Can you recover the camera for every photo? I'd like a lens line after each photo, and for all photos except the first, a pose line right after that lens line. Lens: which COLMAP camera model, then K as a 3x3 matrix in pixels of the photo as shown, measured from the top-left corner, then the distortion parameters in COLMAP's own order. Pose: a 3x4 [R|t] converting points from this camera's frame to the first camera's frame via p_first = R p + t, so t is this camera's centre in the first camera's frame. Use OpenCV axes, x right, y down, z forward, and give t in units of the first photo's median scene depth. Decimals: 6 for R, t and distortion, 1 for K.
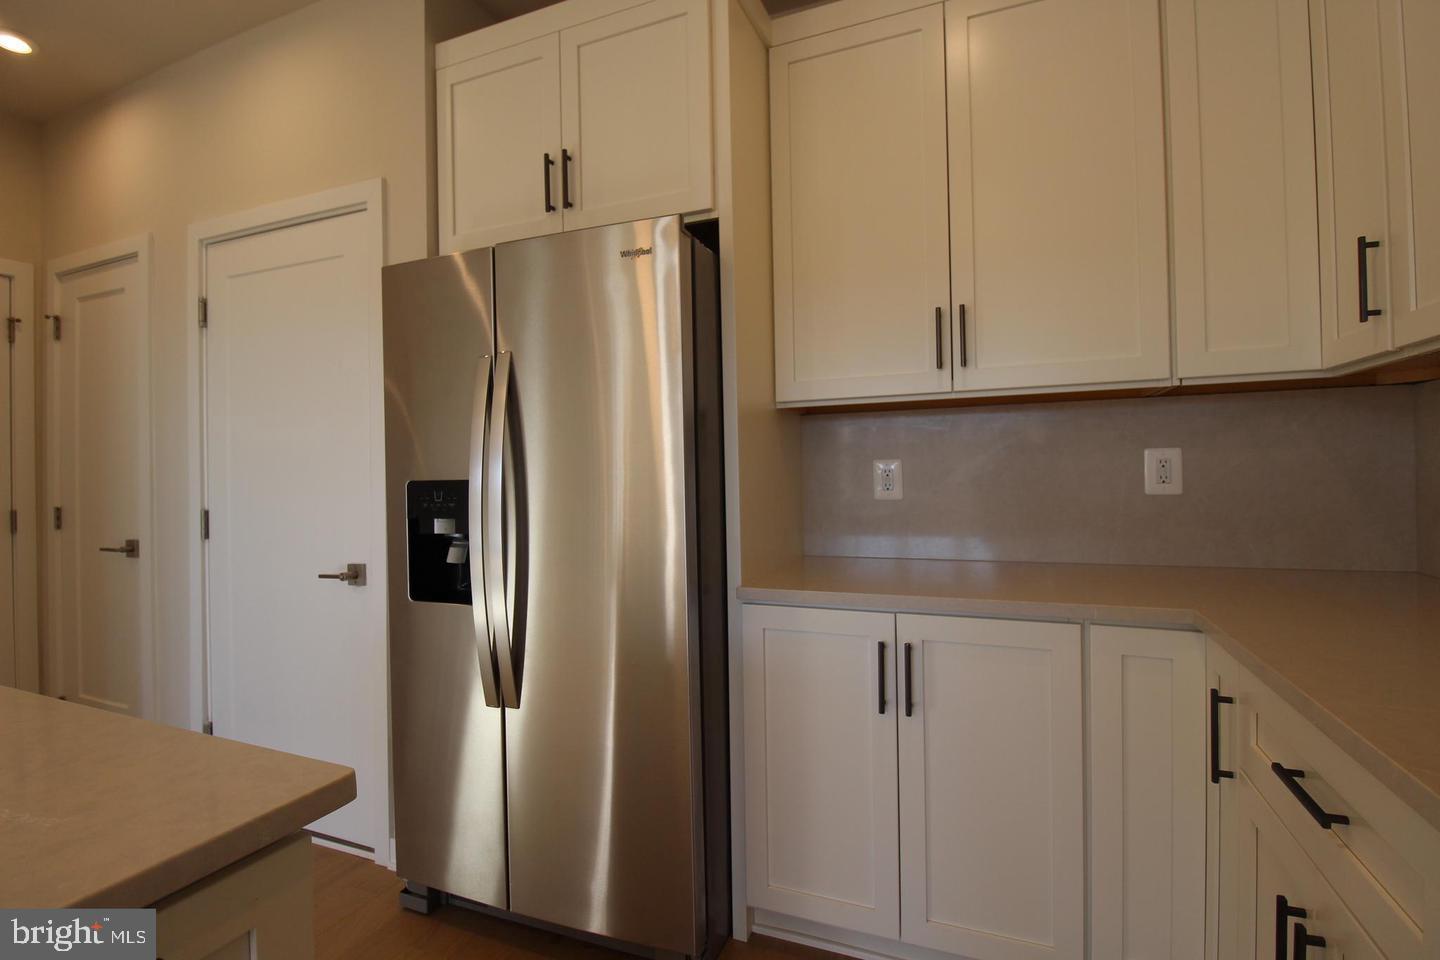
lens RADIAL K [[679.1, 0, 728.4], [0, 679.1, 466.7], [0, 0, 1]] dist [0.002767, -0.010039]
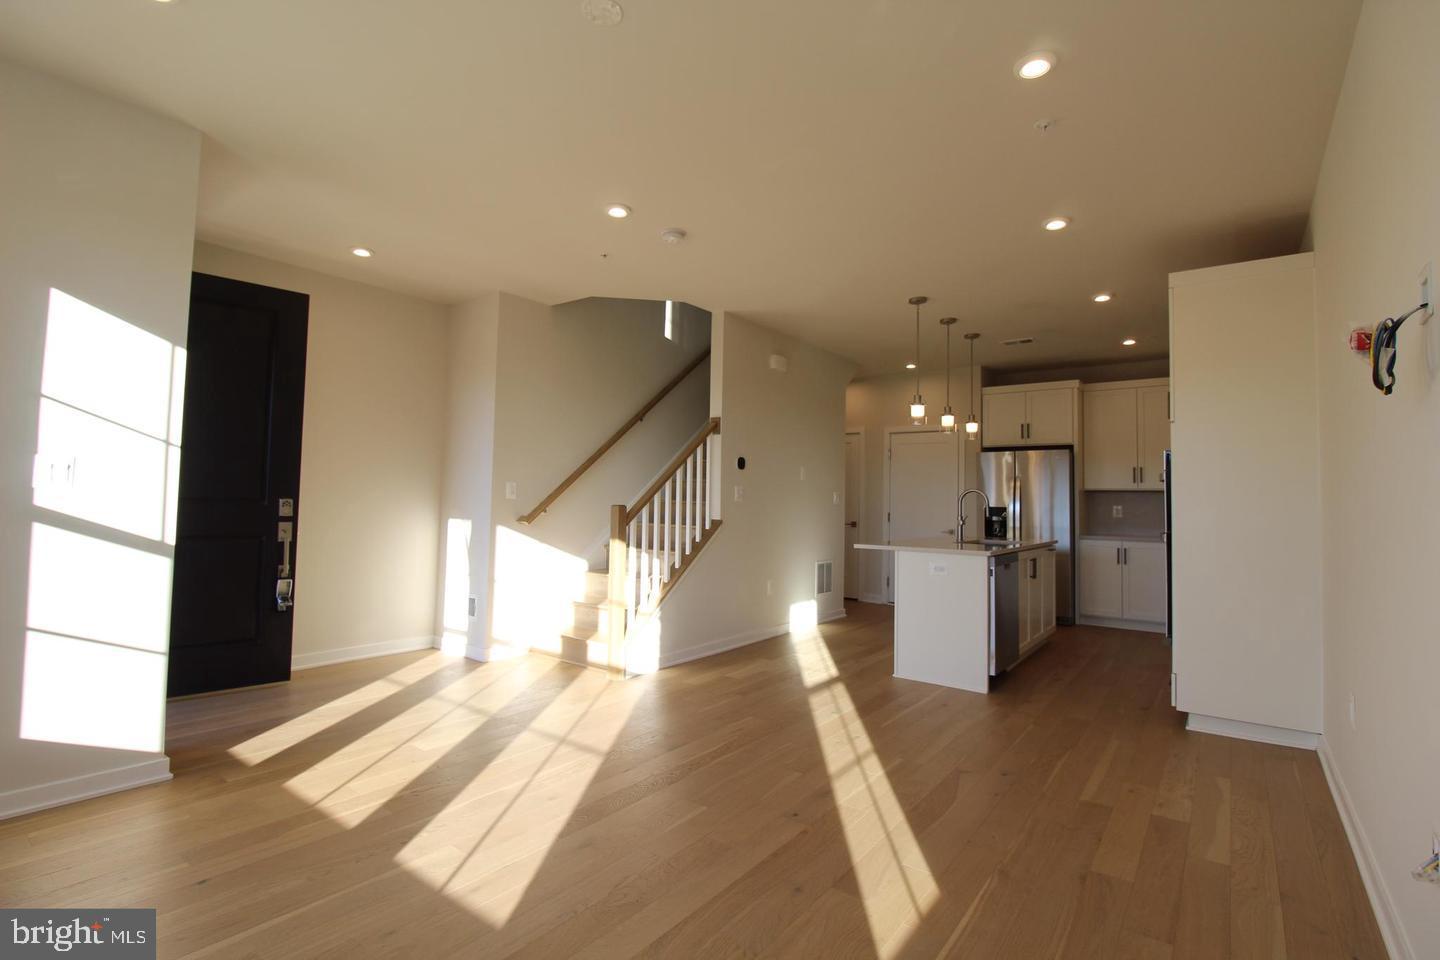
lens RADIAL K [[665.6, 0, 729.2], [0, 665.6, 470.9], [0, 0, 1]] dist [0.007713, -0.016267]
pose [[0.966316, 0.024285, -0.256210, -0.956975], [-0.034498, 0.998776, -0.035443, 0.002546], [0.255036, 0.043088, 0.965971, -3.283004]]
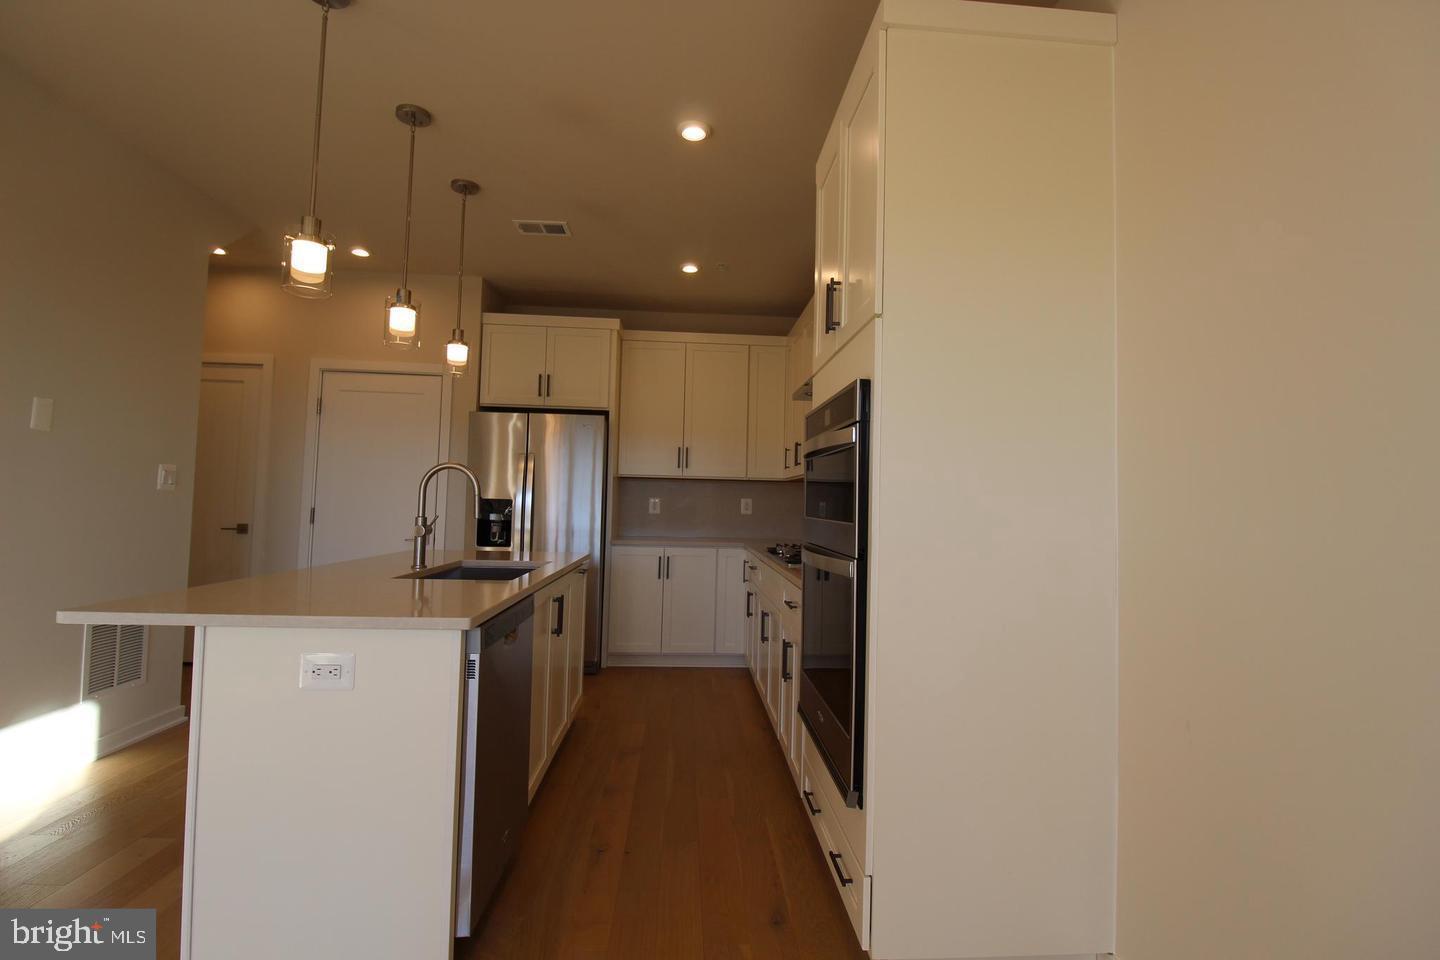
lens RADIAL K [[665.6, 0, 729.2], [0, 665.6, 470.9], [0, 0, 1]] dist [0.007713, -0.016267]
pose [[0.897832, 0.061902, 0.435966, -0.744464], [-0.043732, 0.997710, -0.051601, 0.006560], [-0.438162, 0.027263, 0.898482, -1.673641]]
